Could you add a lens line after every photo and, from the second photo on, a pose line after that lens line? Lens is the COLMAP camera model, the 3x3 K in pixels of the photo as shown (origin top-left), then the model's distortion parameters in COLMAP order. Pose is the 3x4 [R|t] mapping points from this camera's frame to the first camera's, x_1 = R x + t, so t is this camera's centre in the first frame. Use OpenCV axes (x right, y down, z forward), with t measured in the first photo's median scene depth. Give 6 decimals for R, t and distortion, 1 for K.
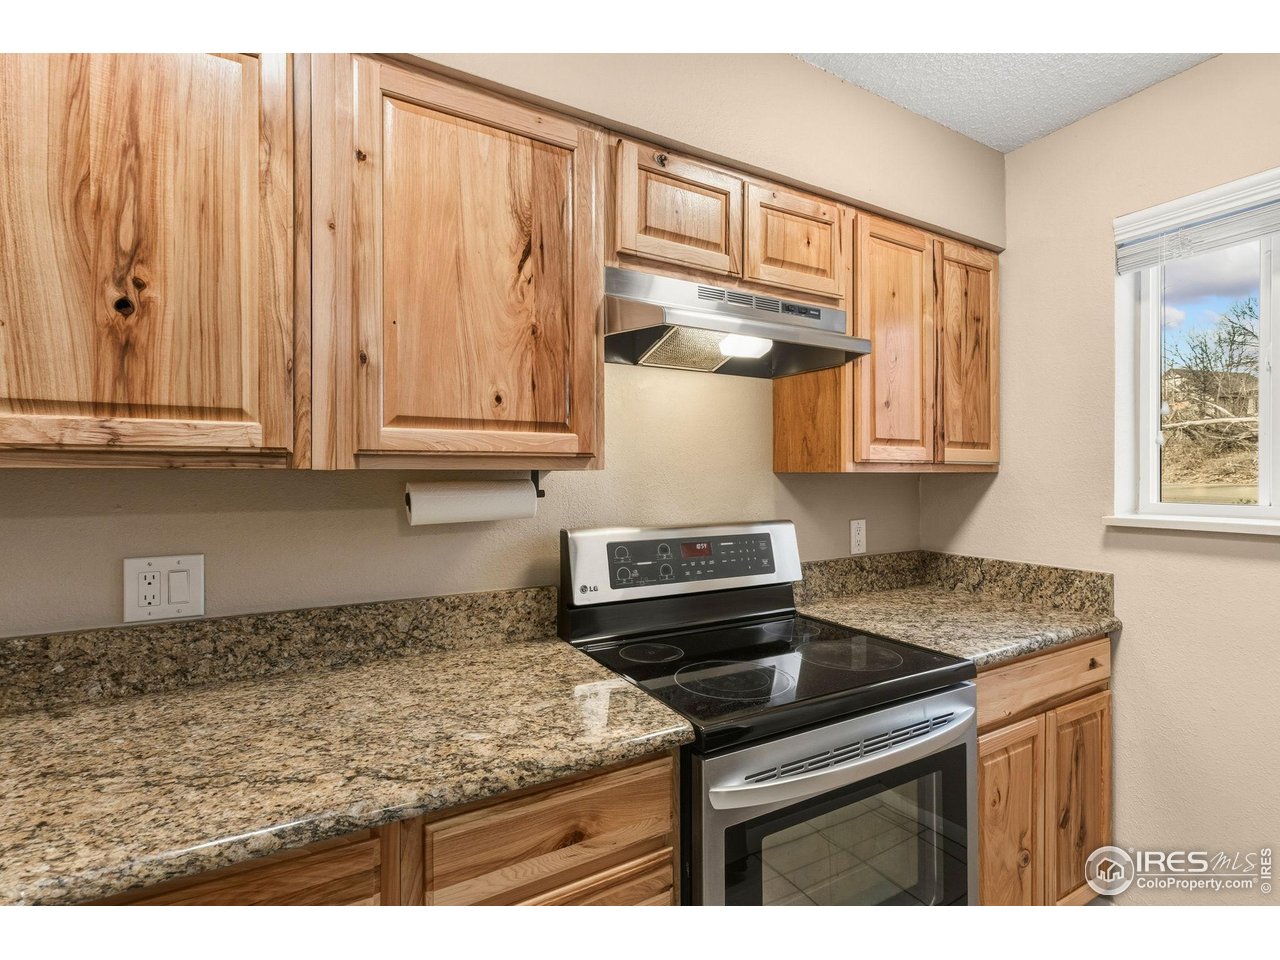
lens RADIAL K [[588.8, 0, 633.1], [0, 588.8, 477.6], [0, 0, 1]] dist [0.000207, 0.000656]
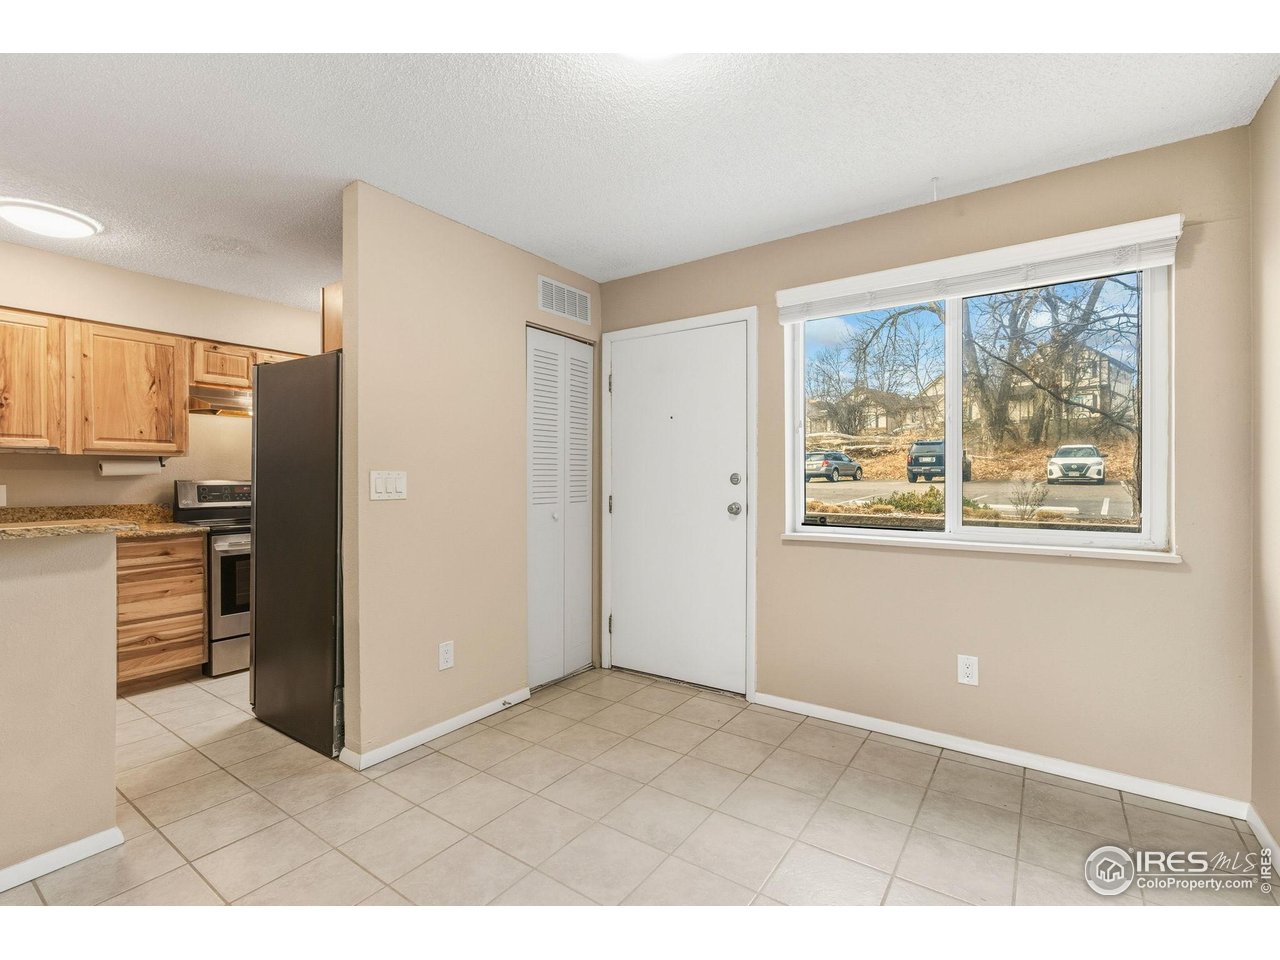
lens RADIAL K [[588.8, 0, 633.4], [0, 588.8, 481.3], [0, 0, 1]] dist [0.000207, 0.000656]
pose [[0.903142, -0.000580, 0.429341, 0.737704], [-0.004054, 0.999943, 0.009879, 0.076892], [-0.429322, -0.010663, 0.903089, -2.755546]]
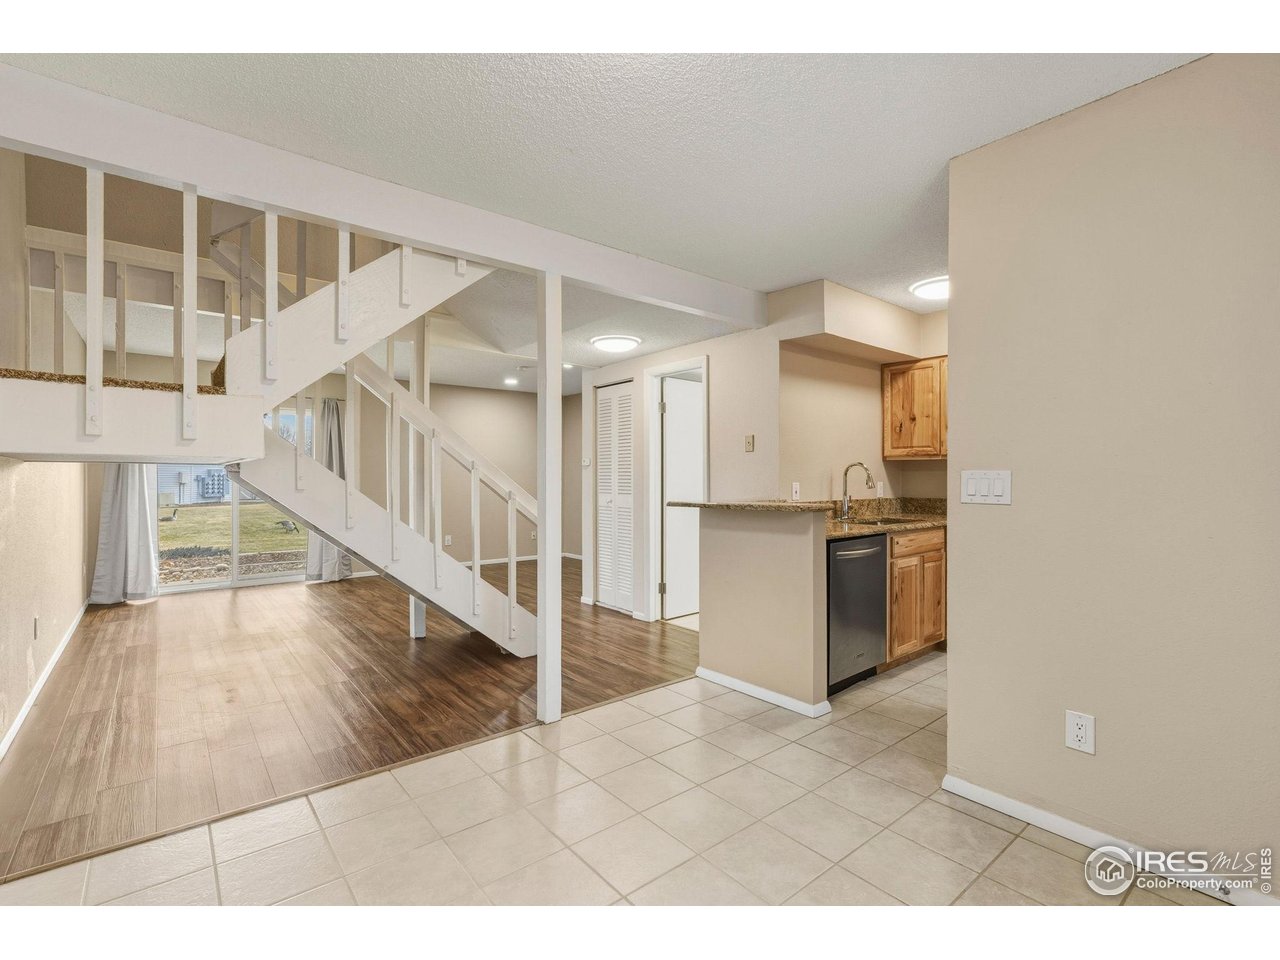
lens RADIAL K [[588.8, 0, 633.4], [0, 588.8, 475.9], [0, 0, 1]] dist [0.000207, 0.000656]
pose [[0.164575, 0.005754, -0.986348, 2.512326], [0.001103, 0.999981, 0.006017, 0.068957], [0.986364, -0.002078, 0.164566, -1.812587]]
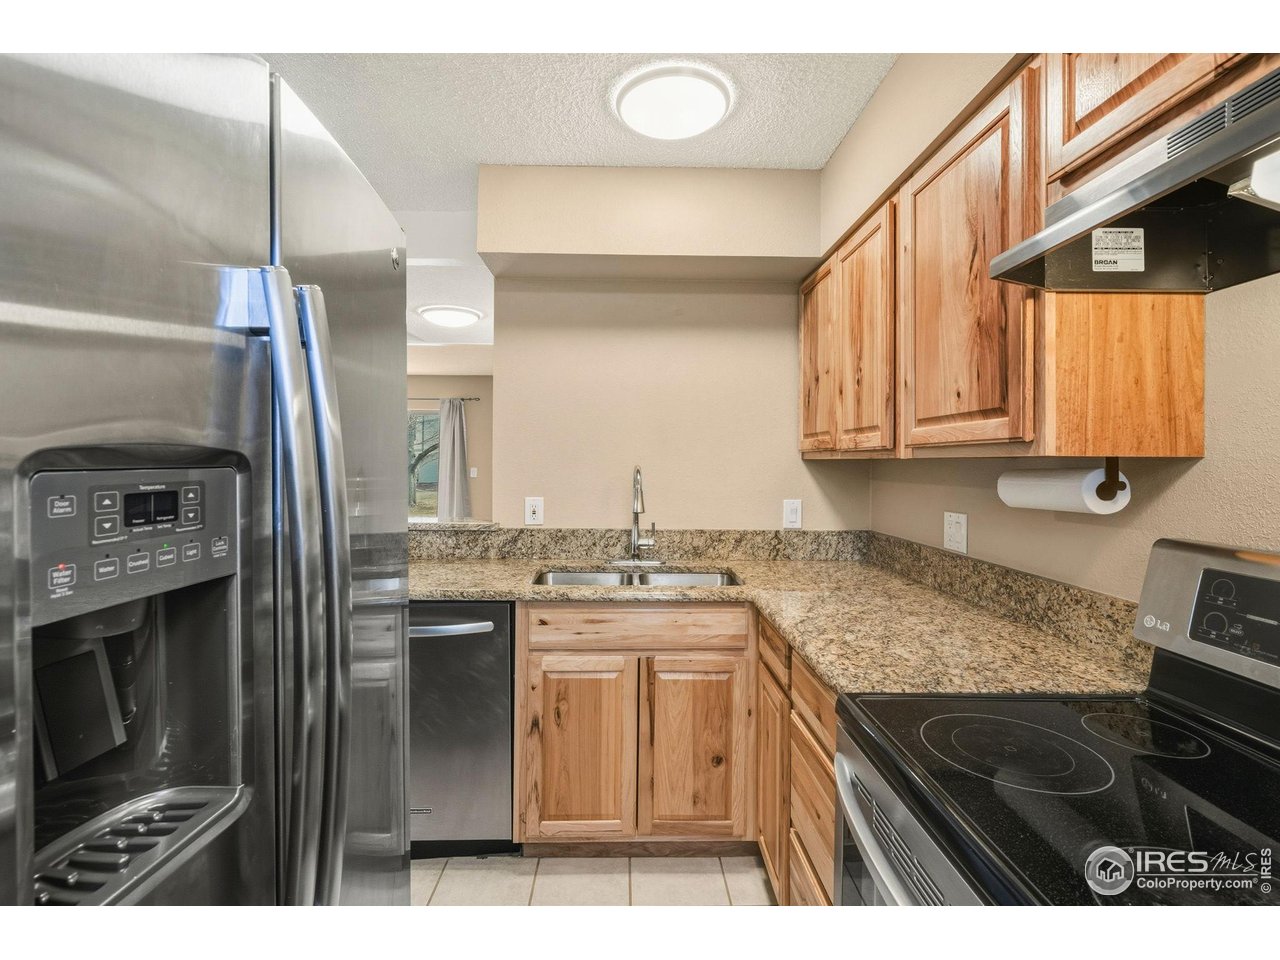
lens RADIAL K [[588.8, 0, 635.3], [0, 588.8, 467.0], [0, 0, 1]] dist [0.000207, 0.000656]
pose [[-0.463965, 0.006049, -0.885833, 1.043680], [-0.007440, 0.999915, 0.010725, -0.002568], [0.885822, 0.011567, -0.463881, 0.960675]]
